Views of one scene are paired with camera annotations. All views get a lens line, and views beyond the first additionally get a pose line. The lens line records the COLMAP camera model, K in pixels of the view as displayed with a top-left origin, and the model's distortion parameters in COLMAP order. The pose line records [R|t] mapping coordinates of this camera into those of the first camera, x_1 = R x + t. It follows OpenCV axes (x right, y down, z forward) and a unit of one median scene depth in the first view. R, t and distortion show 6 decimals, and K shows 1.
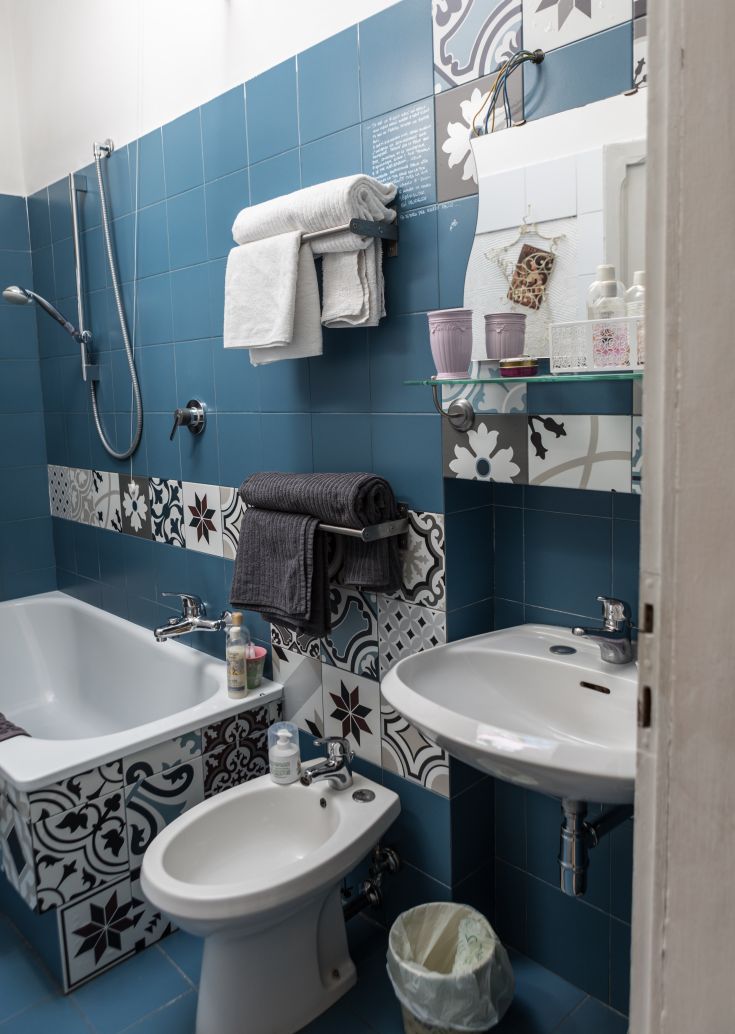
lens RADIAL K [[763.4, 0, 367.8], [0, 763.4, 517.3], [0, 0, 1]] dist [-0.000167, 0.000426]
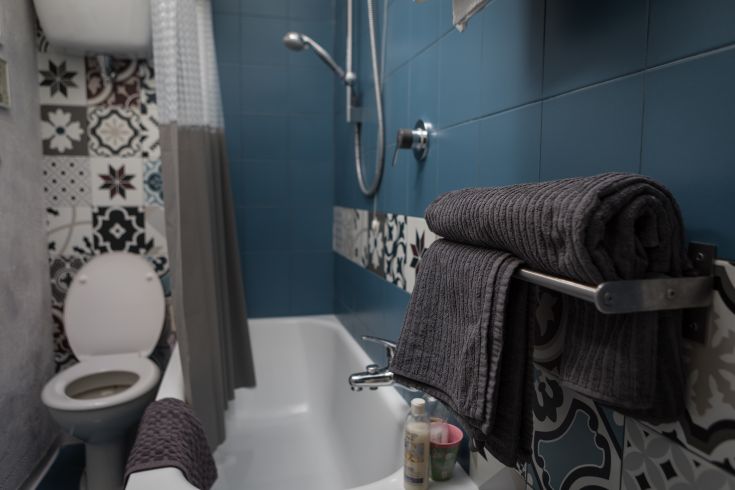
lens RADIAL K [[510.4, 0, 368.0], [0, 510.4, 244.8], [0, 0, 1]] dist [-0.022542, 0.009783]
pose [[0.871481, 0.088278, -0.482419, 0.014070], [-0.119264, 0.992285, -0.033870, 0.014922], [0.475707, 0.087052, 0.875285, 0.535466]]
